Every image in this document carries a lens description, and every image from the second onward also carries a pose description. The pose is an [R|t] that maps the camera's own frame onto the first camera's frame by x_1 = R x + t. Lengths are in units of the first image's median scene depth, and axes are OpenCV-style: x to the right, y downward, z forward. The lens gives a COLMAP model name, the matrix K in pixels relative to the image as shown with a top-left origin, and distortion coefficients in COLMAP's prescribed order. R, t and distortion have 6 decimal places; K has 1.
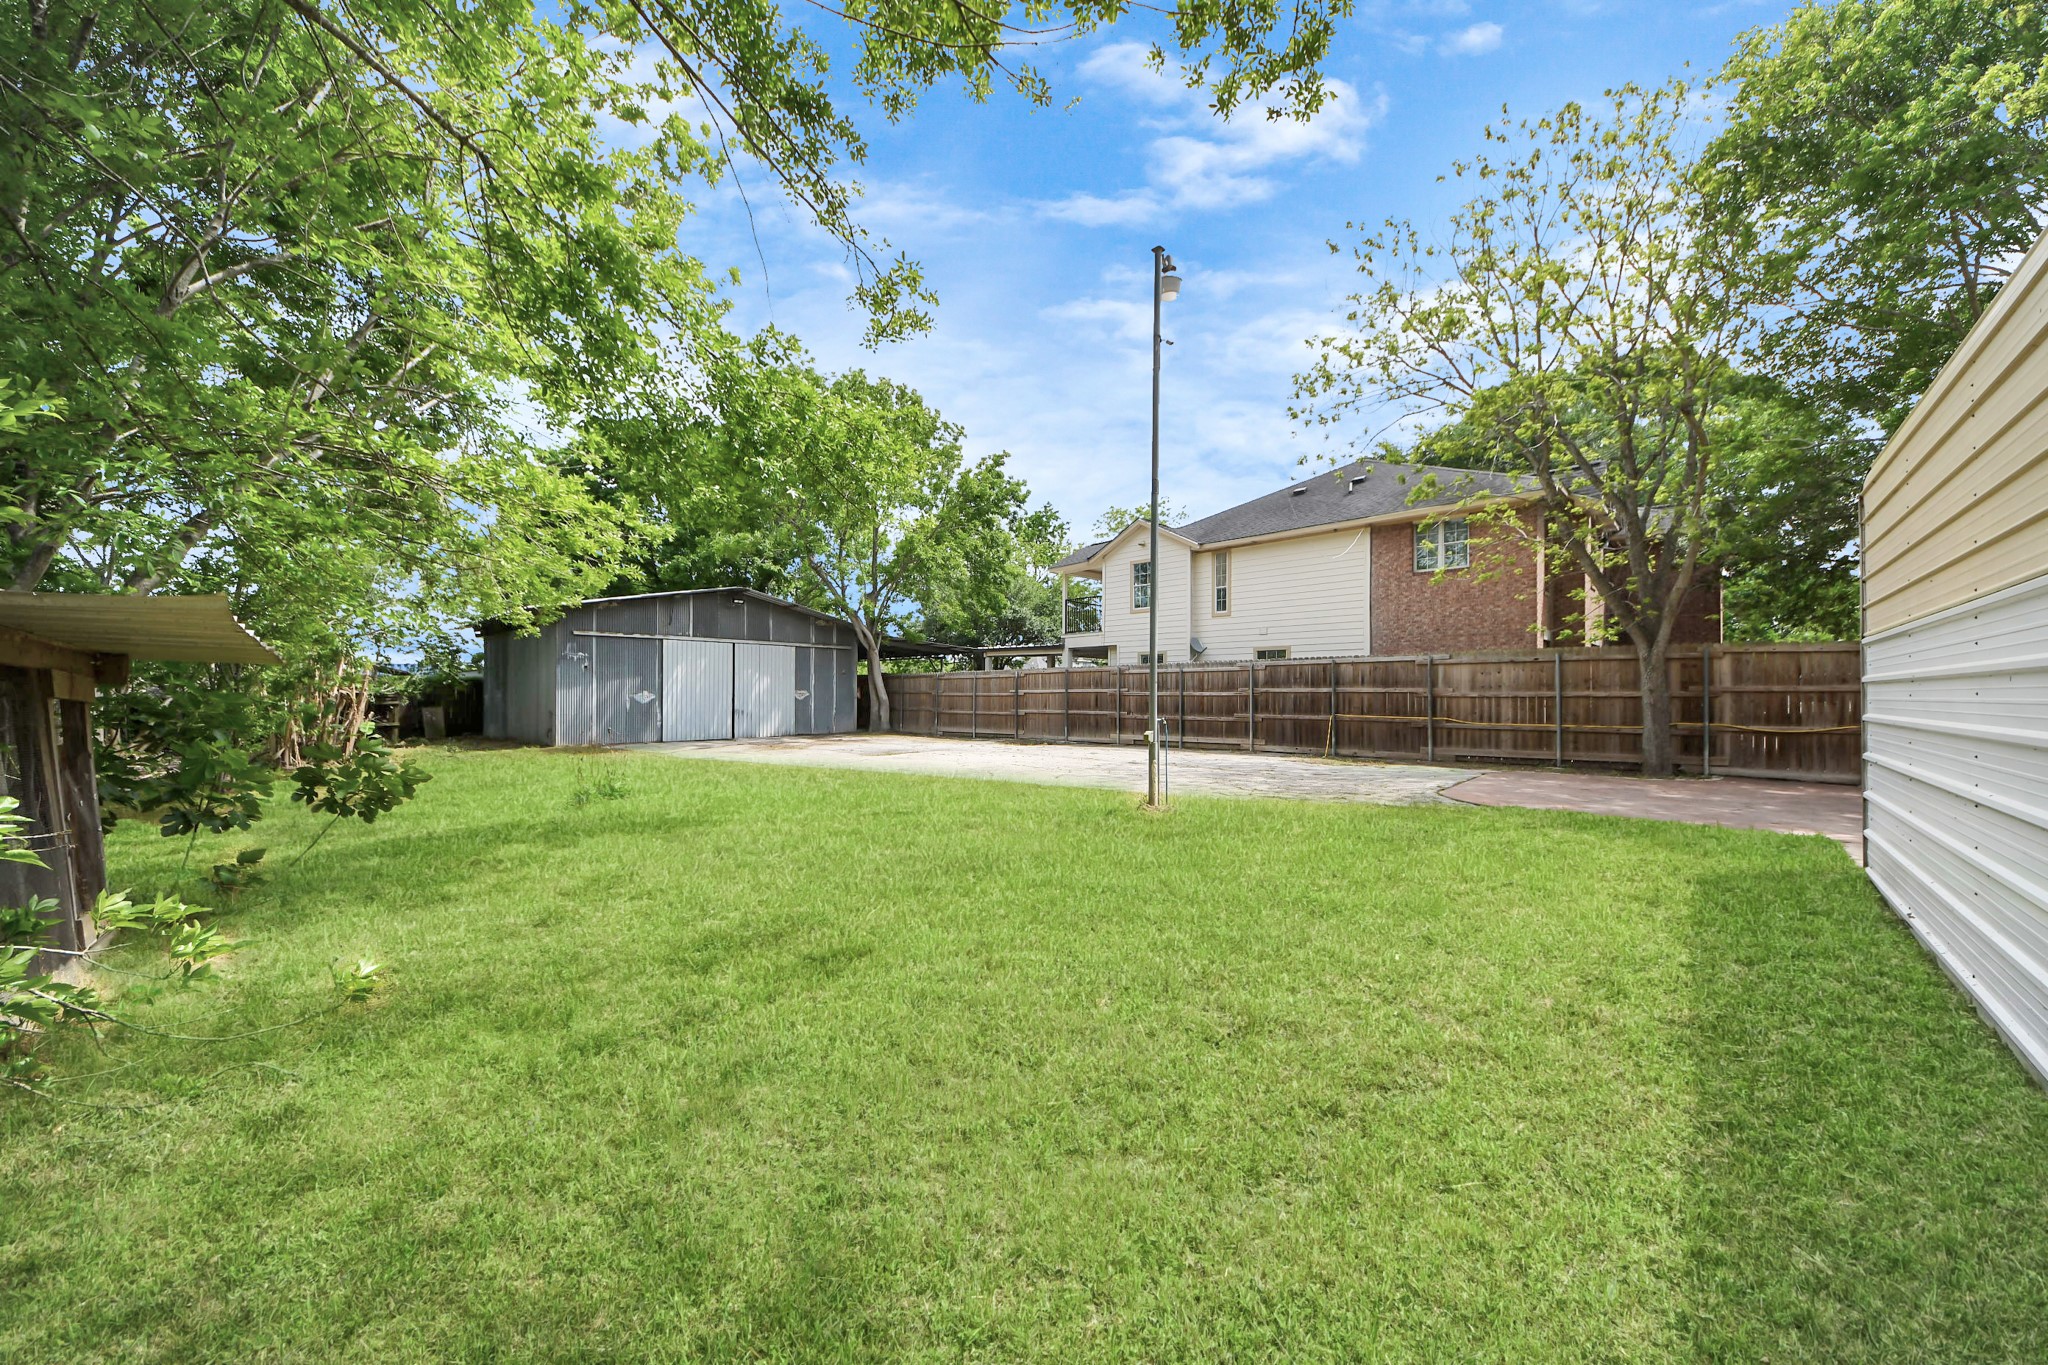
lens RADIAL K [[718.4, 0, 1027.0], [0, 718.4, 692.7], [0, 0, 1]] dist [-0.032568, -0.000145]
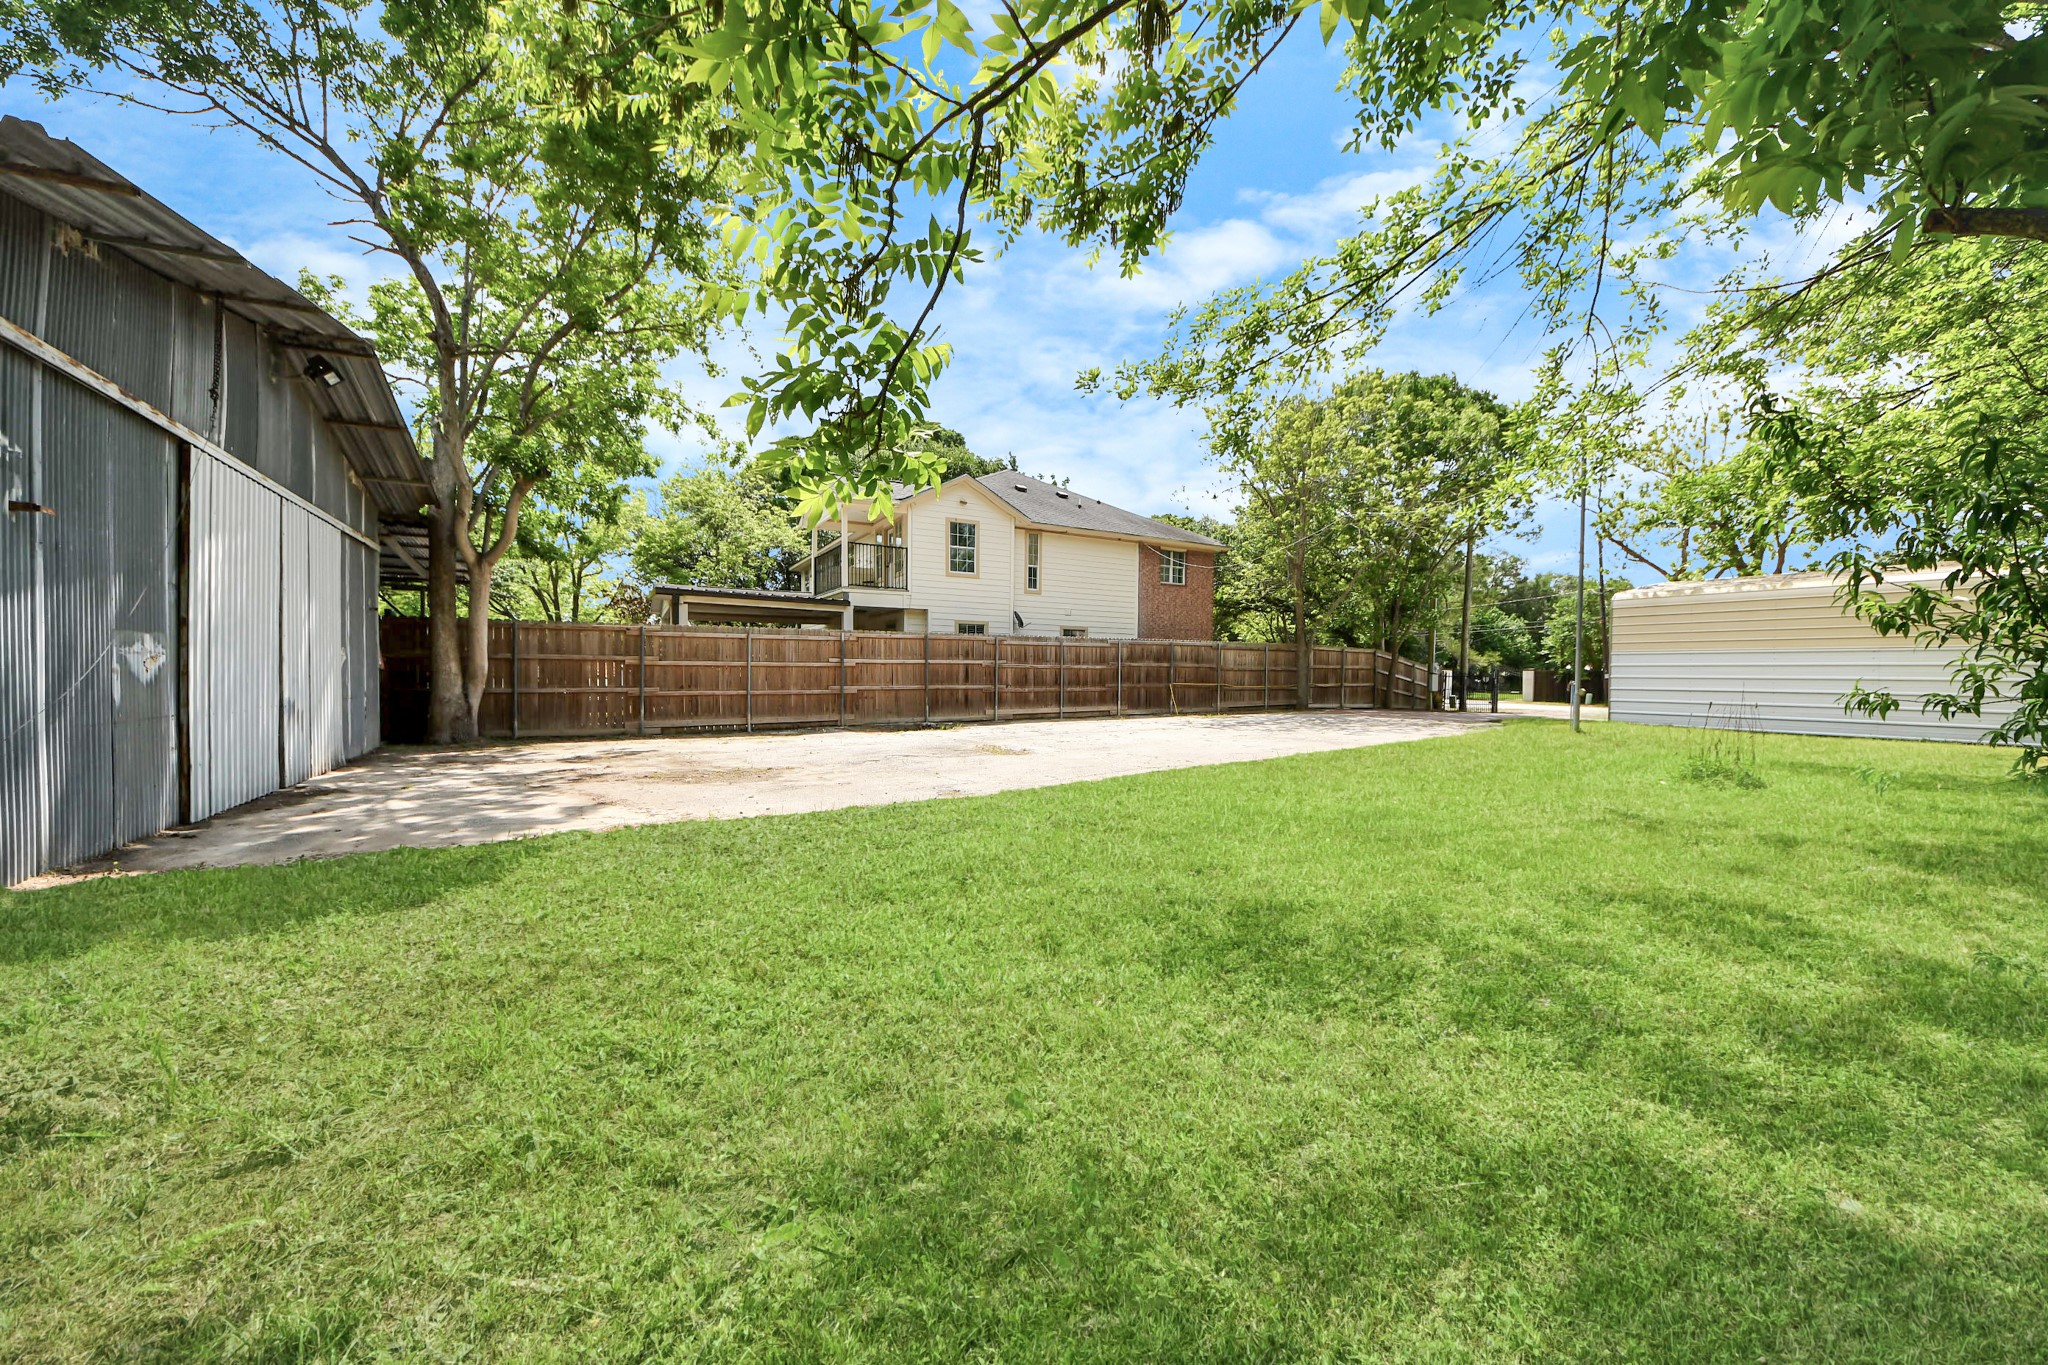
lens RADIAL K [[727.6, 0, 1062.5], [0, 727.6, 679.5], [0, 0, 1]] dist [-0.000694, -0.000090]
pose [[0.235886, -0.013919, 0.971681, -0.748441], [-0.010070, 0.999809, 0.016767, 0.001914], [-0.971729, -0.013740, 0.235701, 0.685195]]
